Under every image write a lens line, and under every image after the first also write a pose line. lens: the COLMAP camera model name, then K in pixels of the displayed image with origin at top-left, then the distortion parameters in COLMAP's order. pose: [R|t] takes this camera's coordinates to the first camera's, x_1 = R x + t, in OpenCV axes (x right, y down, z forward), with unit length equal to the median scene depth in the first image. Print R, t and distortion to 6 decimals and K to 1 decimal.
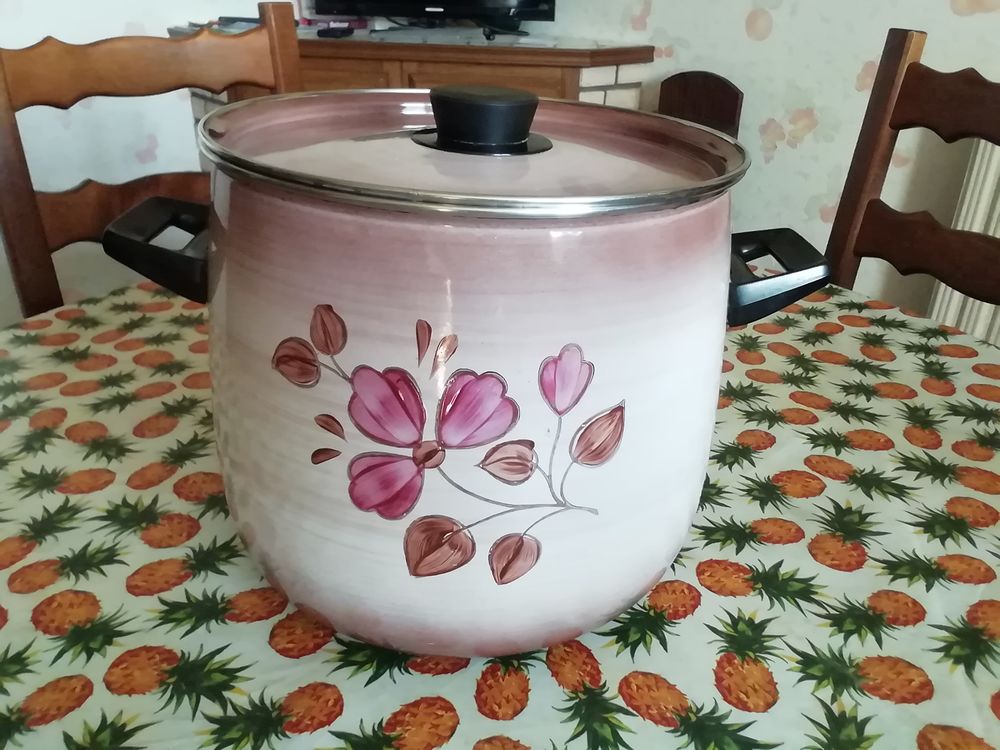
lens RADIAL K [[781.1, 0, 499.4], [0, 781.1, 314.0], [0, 0, 1]] dist [0.055278, -0.085651]
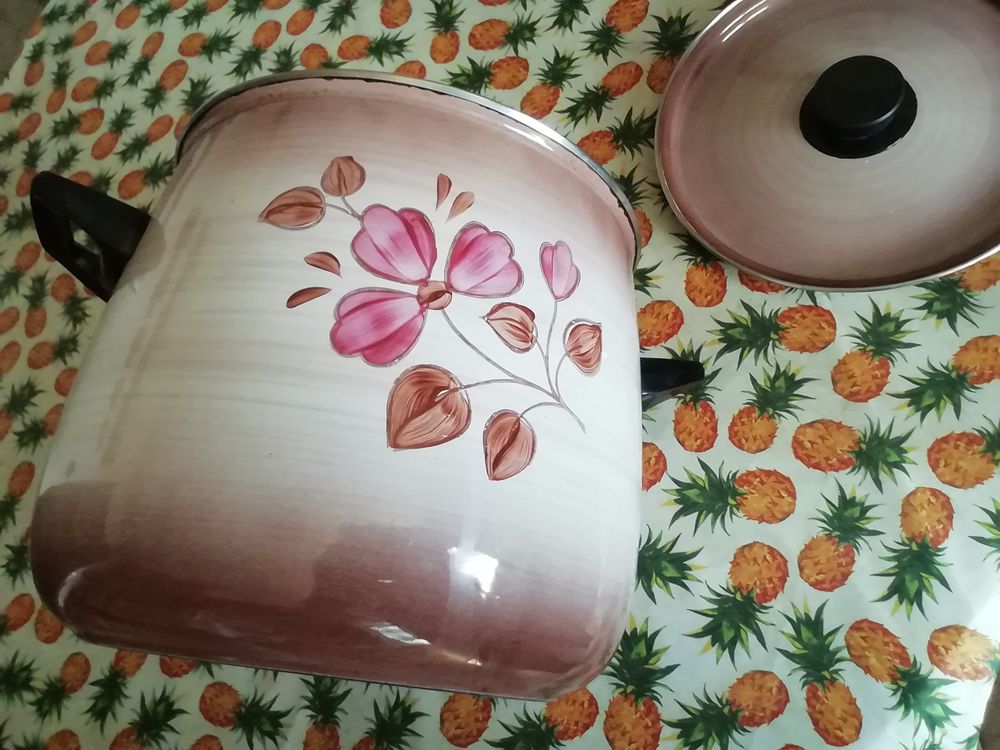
lens RADIAL K [[781.1, 0, 508.3], [0, 781.1, 370.0], [0, 0, 1]] dist [0.055278, -0.085651]
pose [[0.920941, 0.206315, 0.330609, -0.240433], [0.087714, 0.716854, -0.691684, 0.720798], [-0.379703, 0.665999, 0.642083, 0.341127]]
